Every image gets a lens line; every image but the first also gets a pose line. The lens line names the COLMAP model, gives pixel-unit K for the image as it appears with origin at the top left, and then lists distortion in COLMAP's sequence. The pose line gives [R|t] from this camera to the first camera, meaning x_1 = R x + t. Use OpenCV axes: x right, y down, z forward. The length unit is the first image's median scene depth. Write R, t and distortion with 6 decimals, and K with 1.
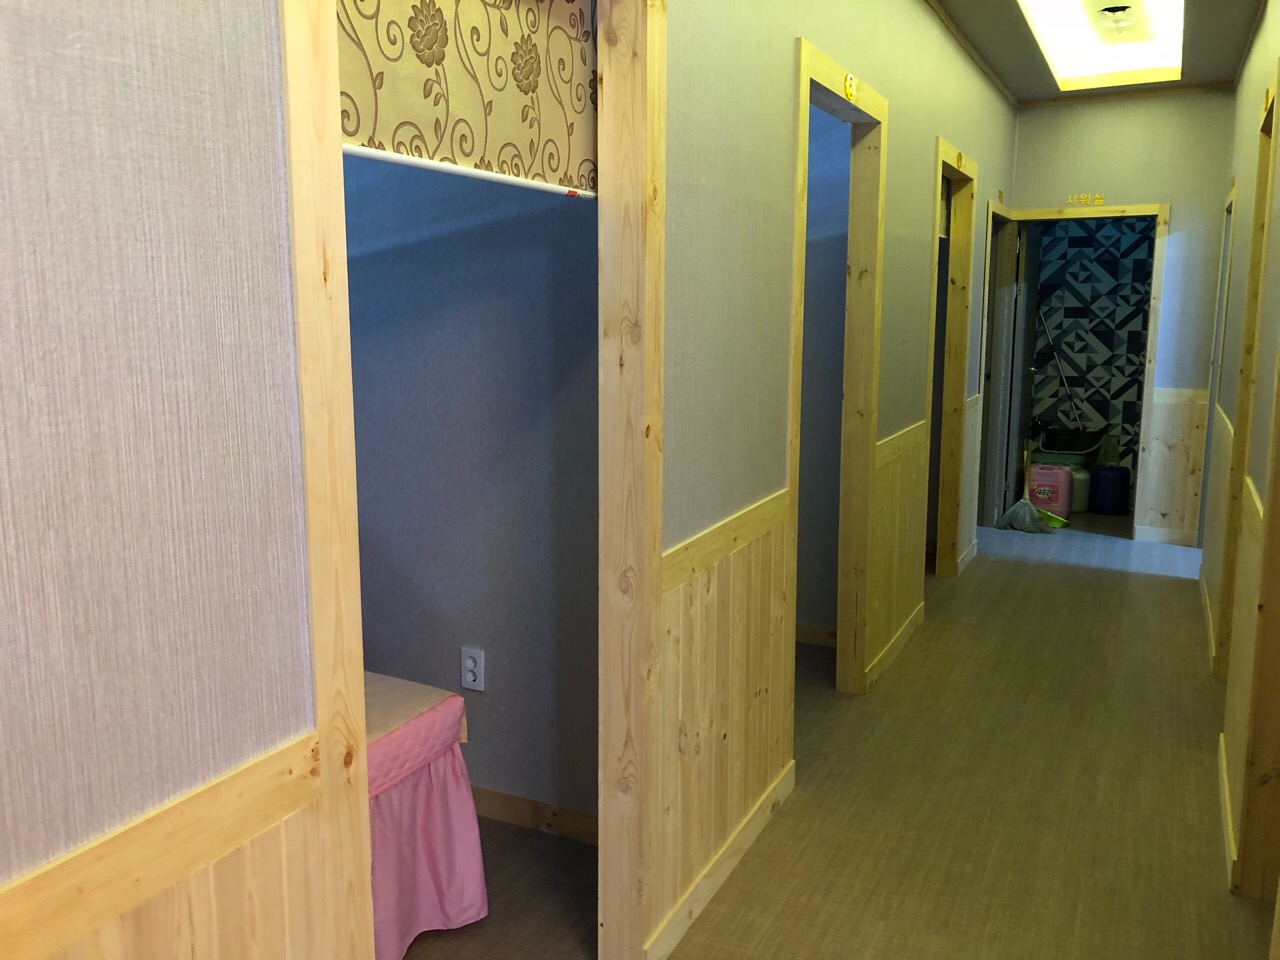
lens RADIAL K [[1039.4, 0, 621.1], [0, 1039.4, 473.2], [0, 0, 1]] dist [0.022212, -0.007242]
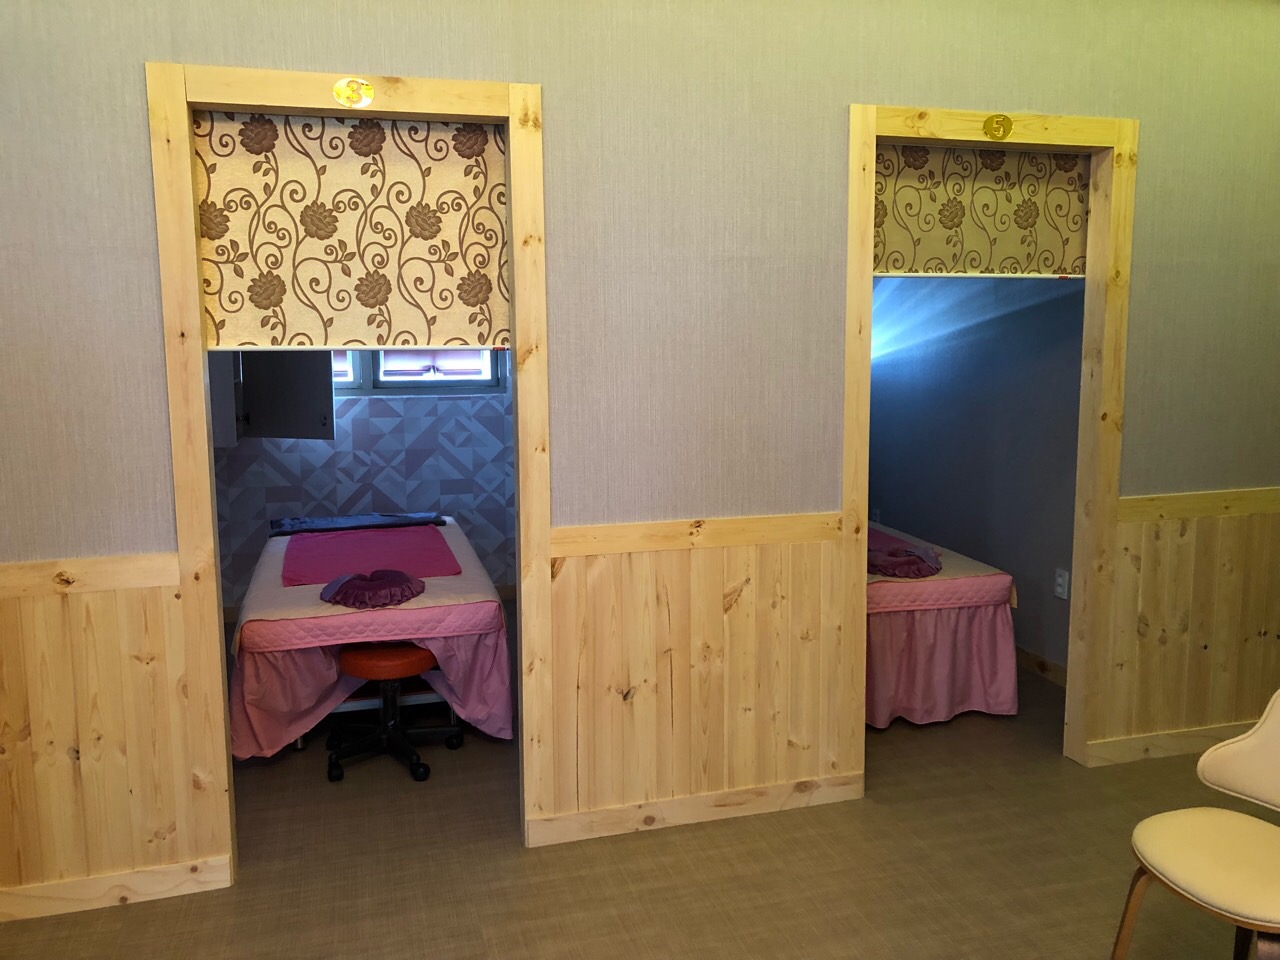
lens RADIAL K [[1024.5, 0, 640.0], [0, 1024.5, 480.0], [0, 0, 1]] dist [-0.071838, -0.002796]
pose [[0.675886, 0.086247, -0.731942, 0.809552], [-0.102921, 0.994443, 0.022140, 0.114444], [0.729784, 0.060368, 0.681007, -0.711702]]
